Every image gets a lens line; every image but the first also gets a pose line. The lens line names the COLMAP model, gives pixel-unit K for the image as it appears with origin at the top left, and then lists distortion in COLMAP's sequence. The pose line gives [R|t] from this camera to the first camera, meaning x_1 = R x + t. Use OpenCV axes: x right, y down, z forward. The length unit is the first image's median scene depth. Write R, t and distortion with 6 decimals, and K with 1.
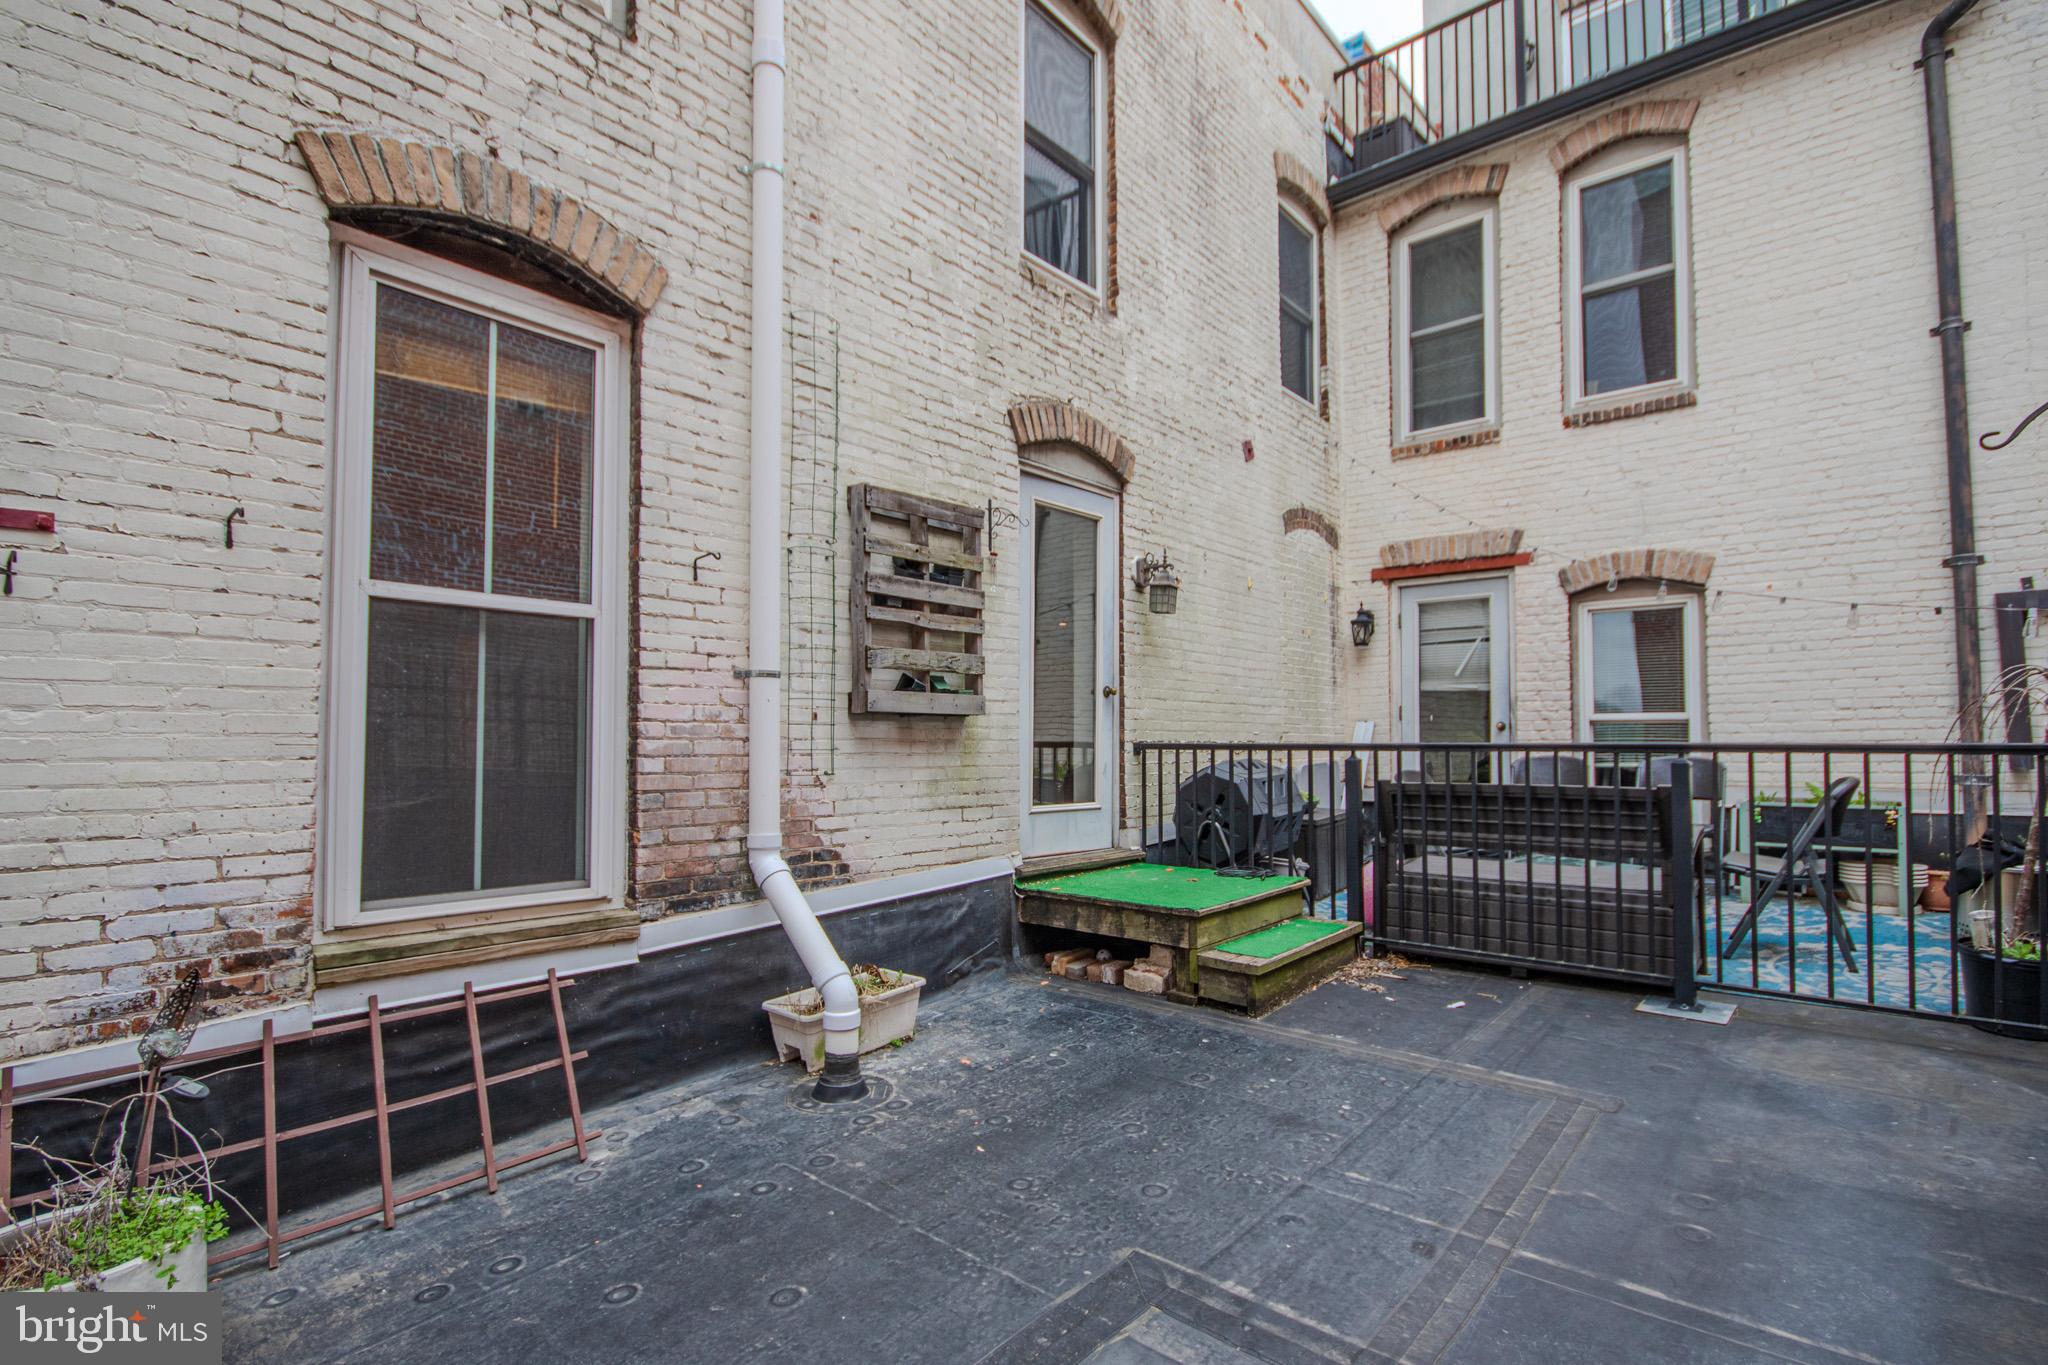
lens RADIAL K [[962.4, 0, 1035.0], [0, 962.4, 712.6], [0, 0, 1]] dist [0.002241, -0.008588]
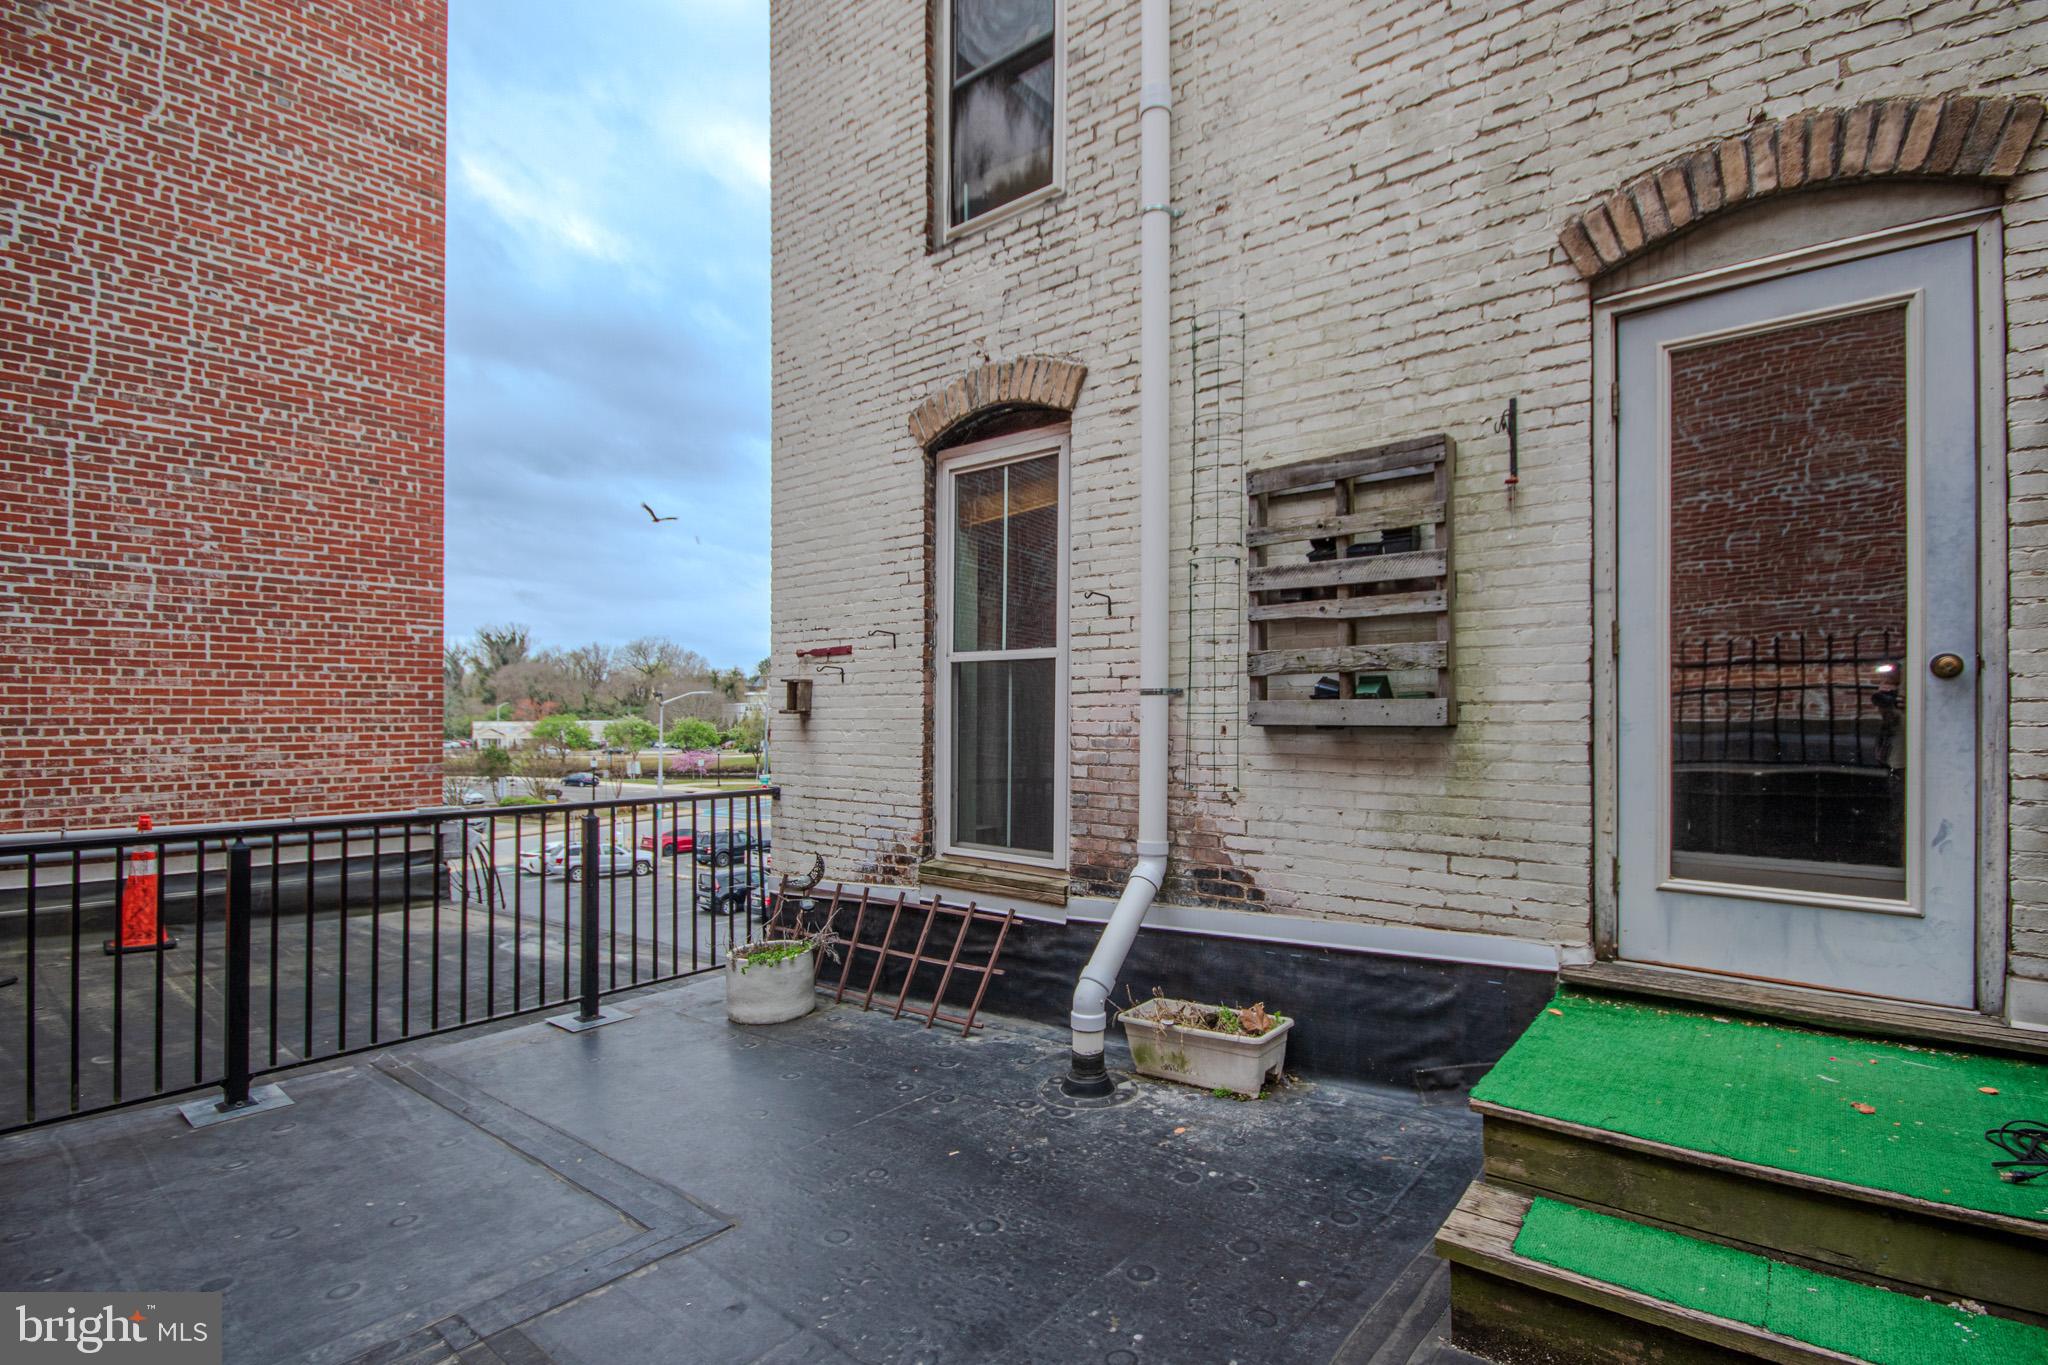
lens RADIAL K [[962.4, 0, 1035.0], [0, 962.4, 712.6], [0, 0, 1]] dist [0.002241, -0.008588]
pose [[0.030691, -0.002177, -0.999527, 0.736105], [0.032781, 0.999462, -0.001170, -0.018573], [0.998991, -0.032729, 0.030746, 0.786693]]
